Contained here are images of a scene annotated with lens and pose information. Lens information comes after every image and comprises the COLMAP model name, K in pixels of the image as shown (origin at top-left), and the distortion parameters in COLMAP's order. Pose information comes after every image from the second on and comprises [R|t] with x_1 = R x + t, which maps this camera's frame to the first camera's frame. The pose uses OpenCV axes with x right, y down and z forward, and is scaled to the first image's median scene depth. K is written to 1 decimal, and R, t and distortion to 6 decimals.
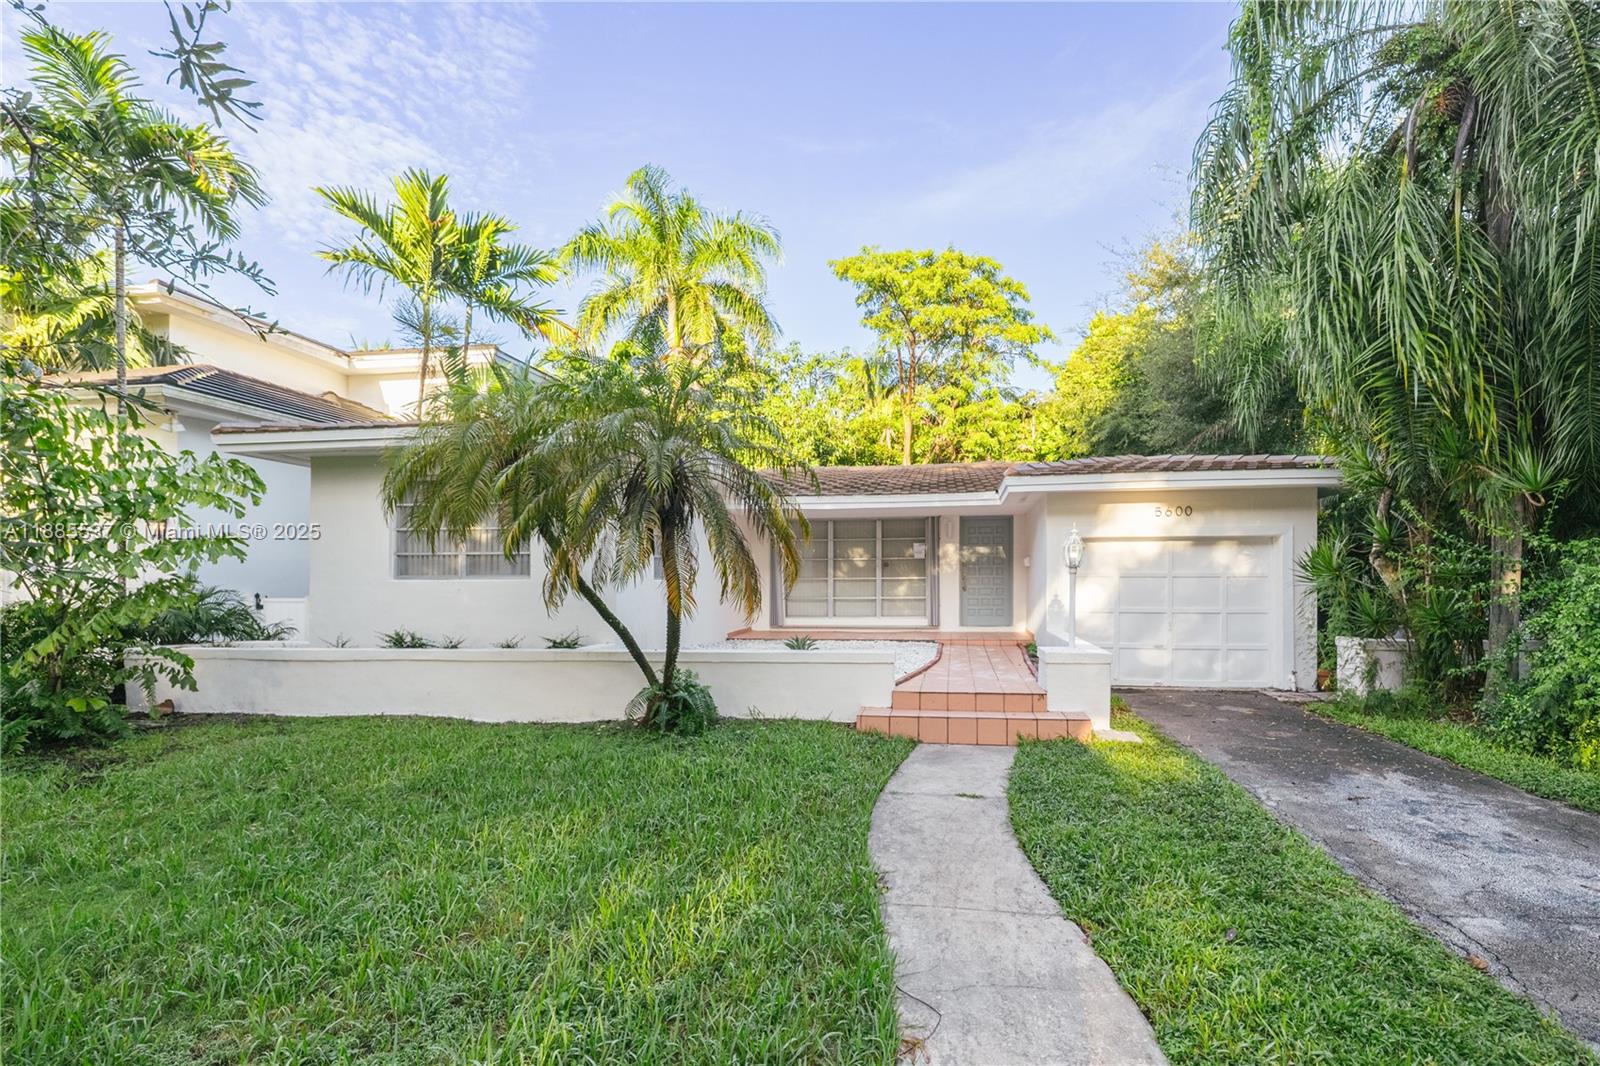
lens RADIAL K [[680.4, 0, 802.2], [0, 680.4, 521.8], [0, 0, 1]] dist [-0.000338, 0.000218]
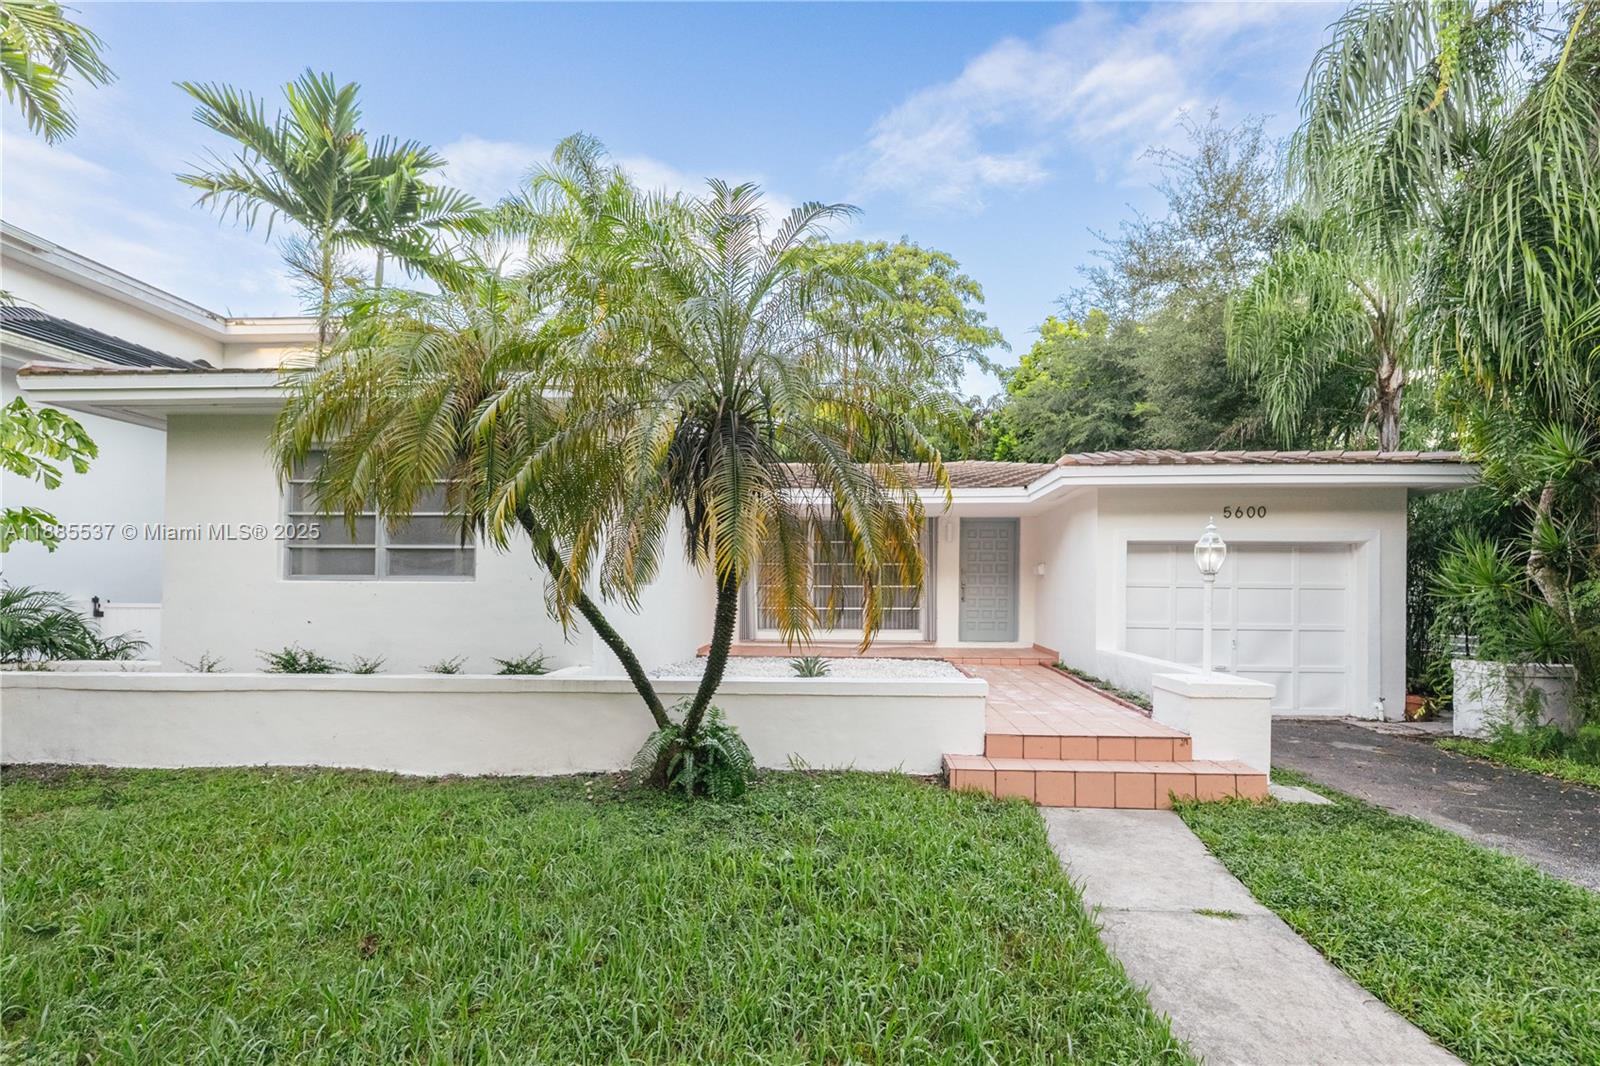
lens RADIAL K [[712.1, 0, 800.0], [0, 712.1, 533.0], [0, 0, 1]] dist [0.003082, -0.001263]
pose [[0.995597, 0.018078, 0.091974, -0.118846], [-0.018699, 0.999808, 0.005892, 0.019770], [-0.091850, -0.007586, 0.995744, 0.183875]]
